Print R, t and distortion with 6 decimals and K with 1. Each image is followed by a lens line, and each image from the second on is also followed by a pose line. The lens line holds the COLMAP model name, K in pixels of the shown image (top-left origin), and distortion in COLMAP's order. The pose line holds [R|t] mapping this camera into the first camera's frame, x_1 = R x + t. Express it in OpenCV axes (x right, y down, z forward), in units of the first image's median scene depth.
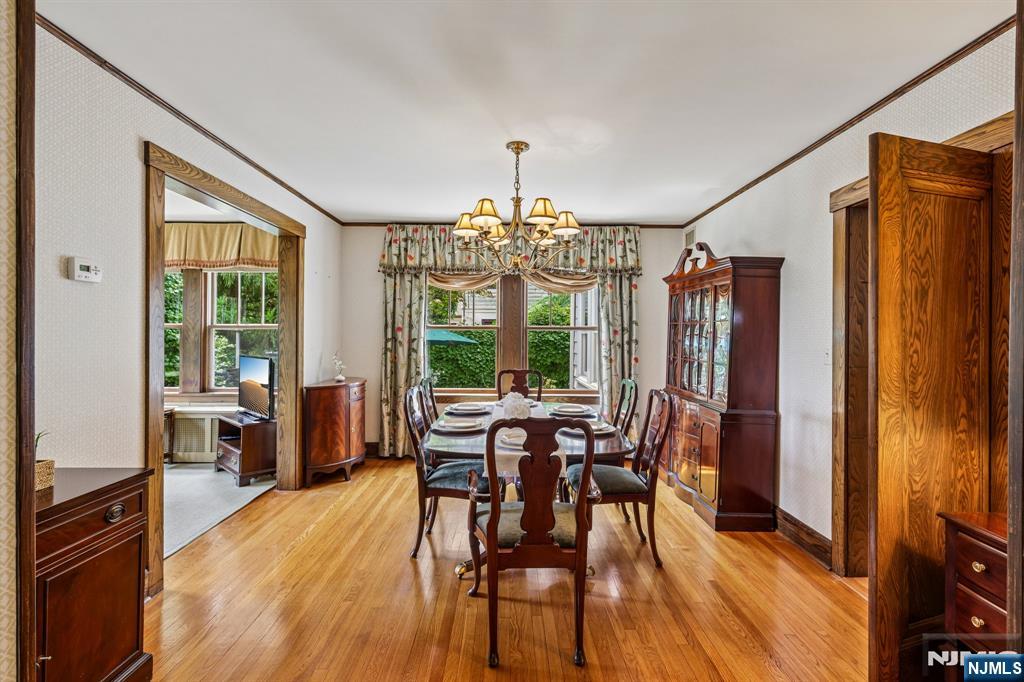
lens RADIAL K [[472.1, 0, 511.4], [0, 472.1, 338.9], [0, 0, 1]] dist [-0.004861, 0.001139]
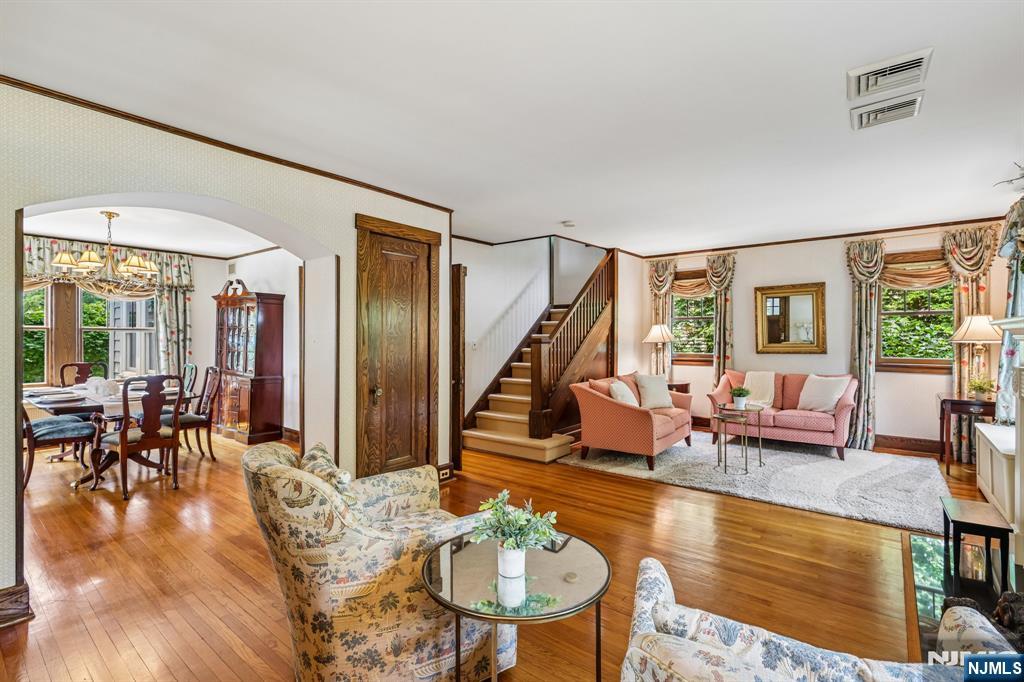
lens RADIAL K [[472.1, 0, 511.4], [0, 472.1, 337.4], [0, 0, 1]] dist [-0.004861, 0.001139]
pose [[0.628116, -0.004877, 0.778104, -0.229546], [0.002753, 0.999988, 0.004046, -0.003379], [-0.778115, -0.000399, 0.628122, -0.630405]]
